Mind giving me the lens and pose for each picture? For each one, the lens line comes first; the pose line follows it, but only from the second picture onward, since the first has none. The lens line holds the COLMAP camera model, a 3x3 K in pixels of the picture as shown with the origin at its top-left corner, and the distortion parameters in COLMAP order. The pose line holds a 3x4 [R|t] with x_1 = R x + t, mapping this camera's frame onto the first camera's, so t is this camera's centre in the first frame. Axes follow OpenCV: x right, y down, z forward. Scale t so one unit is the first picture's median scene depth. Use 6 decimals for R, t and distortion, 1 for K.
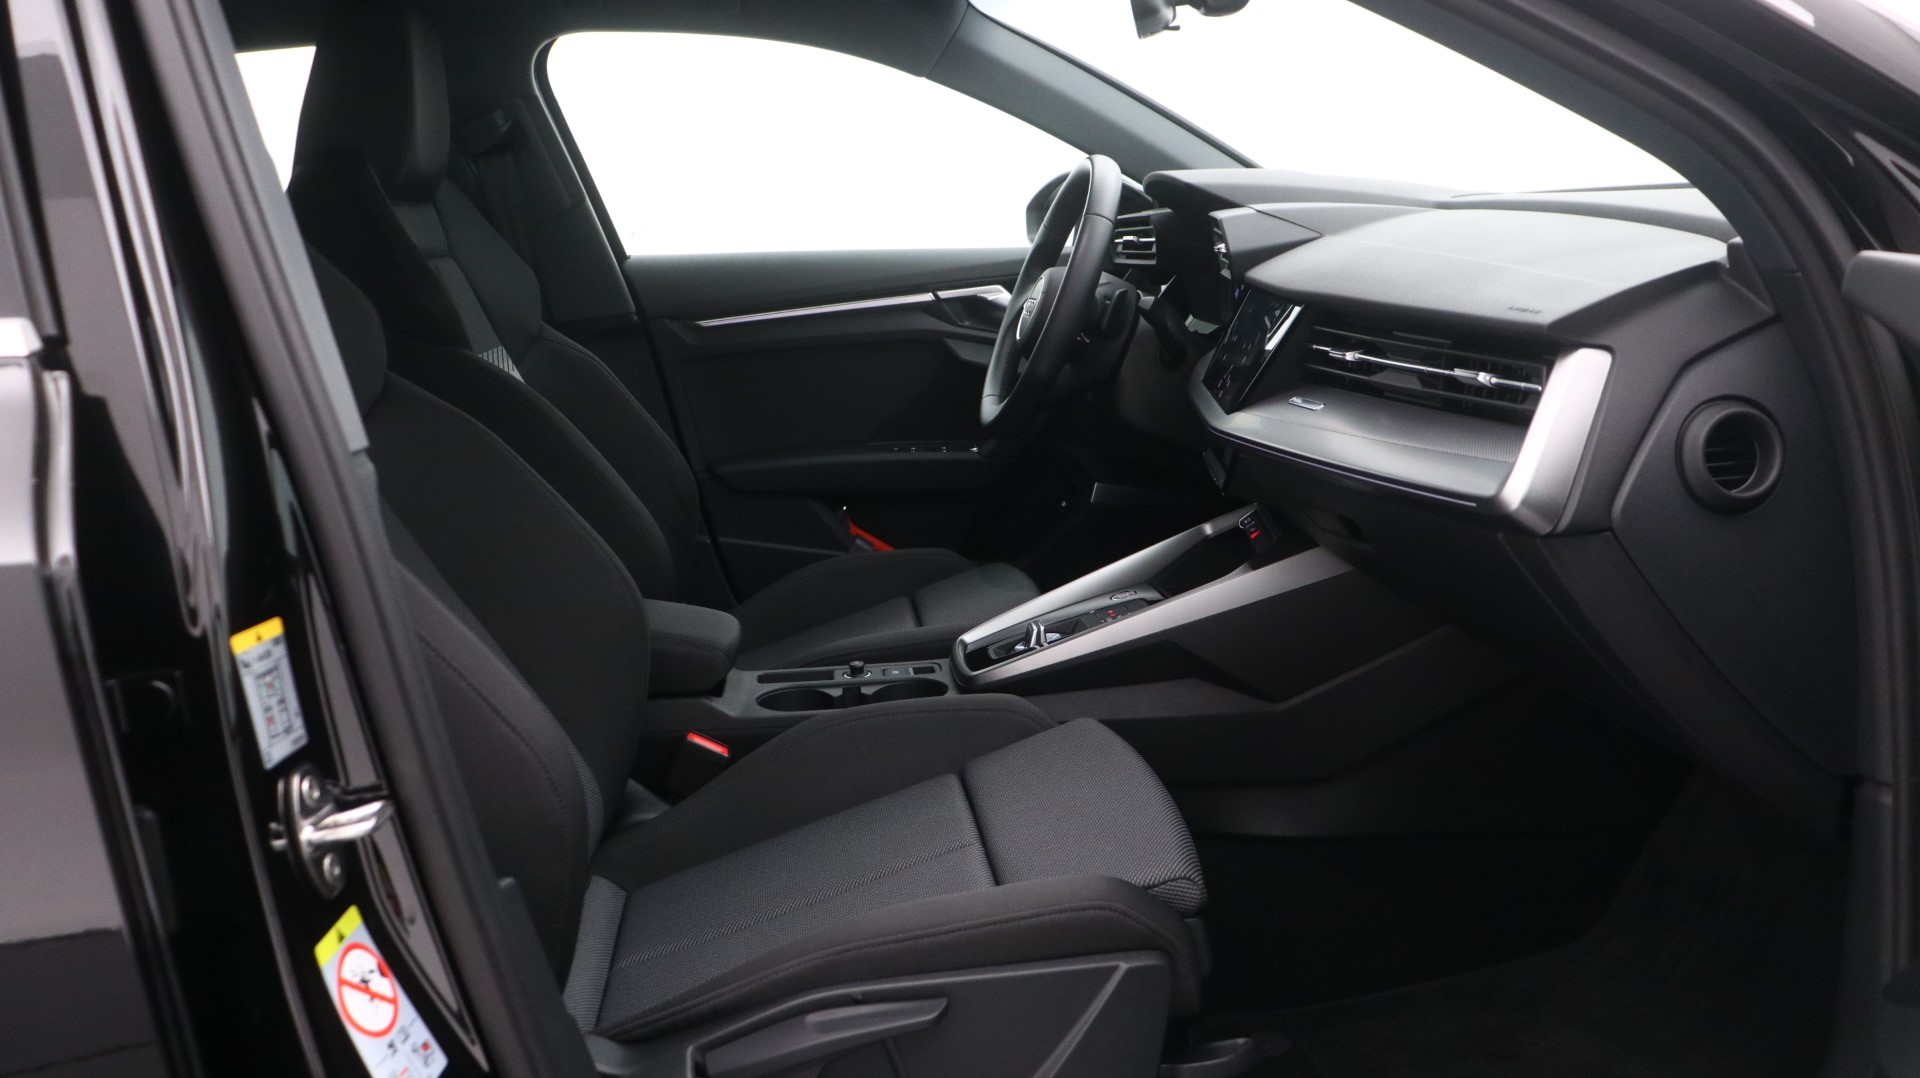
lens RADIAL K [[1482.9, 0, 960.0], [0, 1482.9, 539.0], [0, 0, 1]] dist [-0.058925, 0.109526]
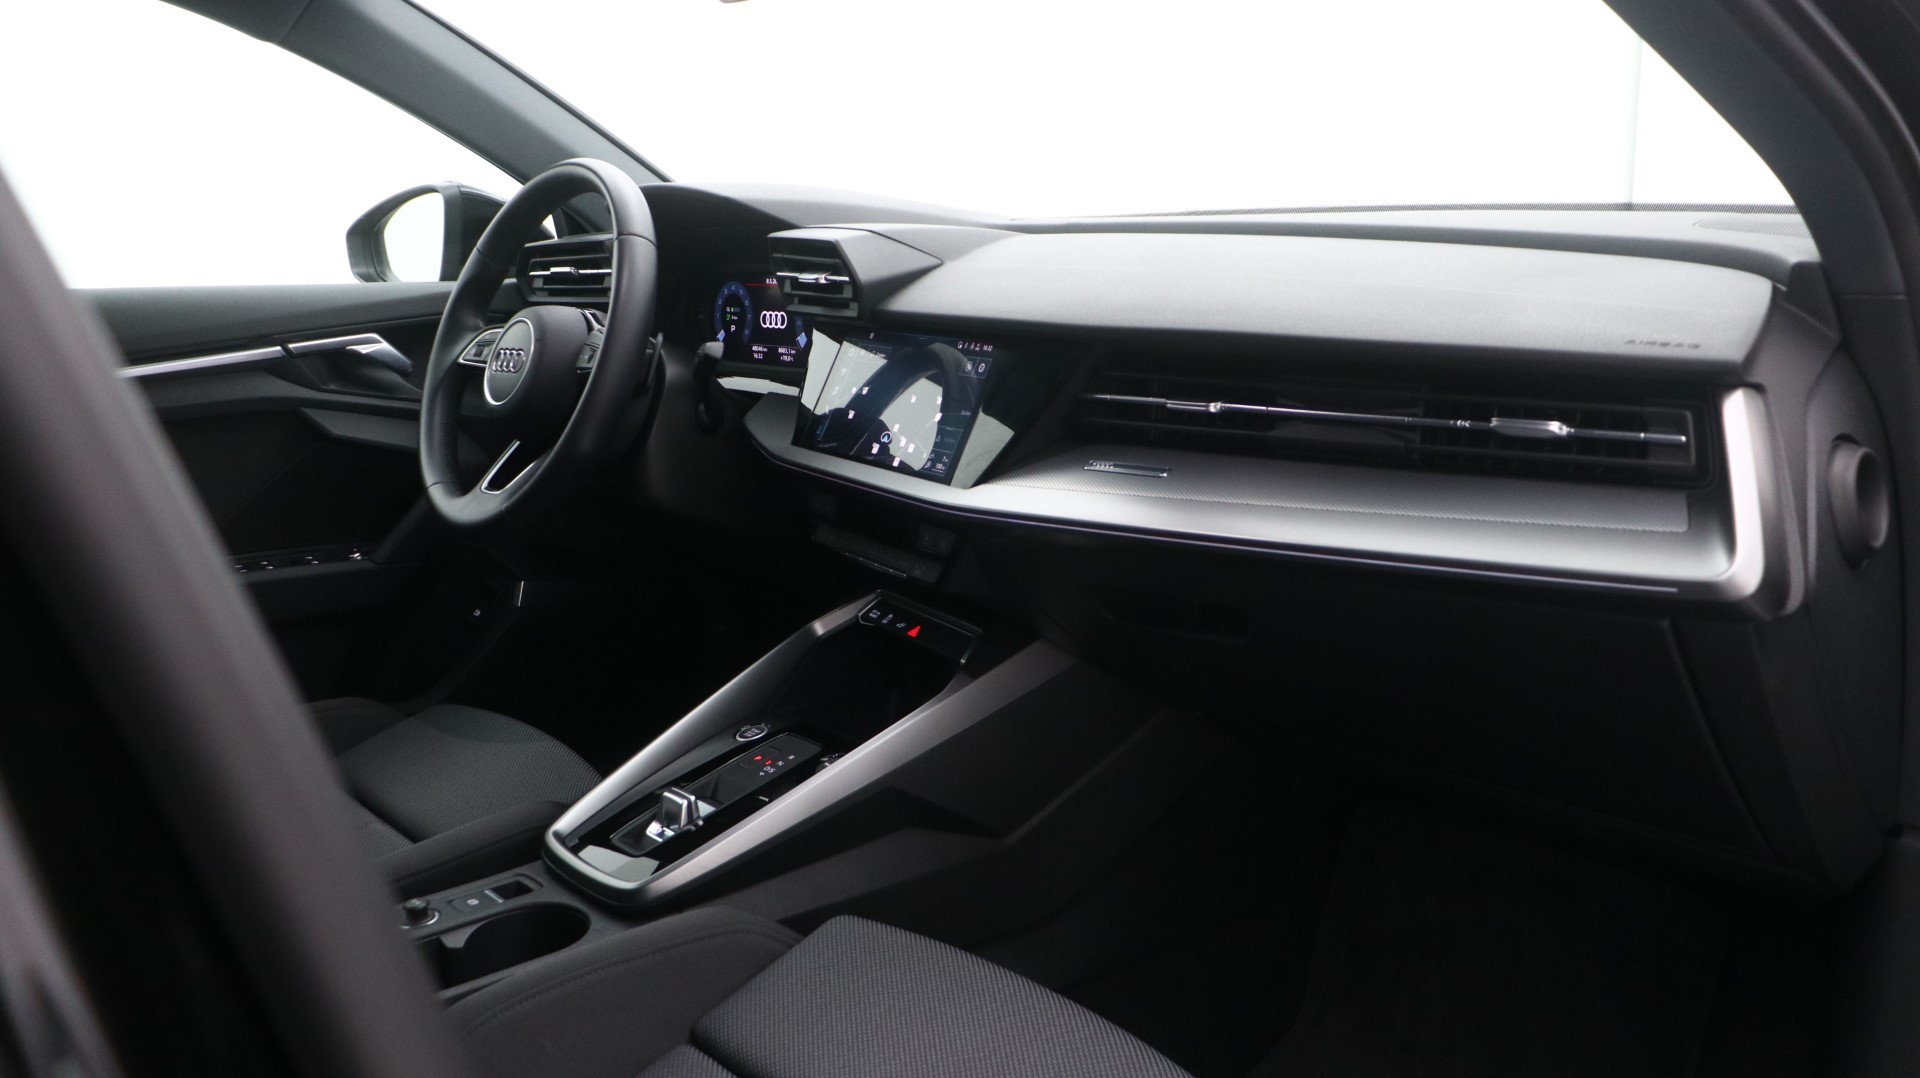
lens RADIAL K [[1482.9, 0, 960.0], [0, 1482.9, 539.0], [0, 0, 1]] dist [-0.058925, 0.109526]
pose [[0.818808, -0.102881, 0.564774, -0.225117], [0.117246, 0.993043, 0.010913, -0.056940], [-0.561967, 0.057281, 0.825174, 0.306515]]
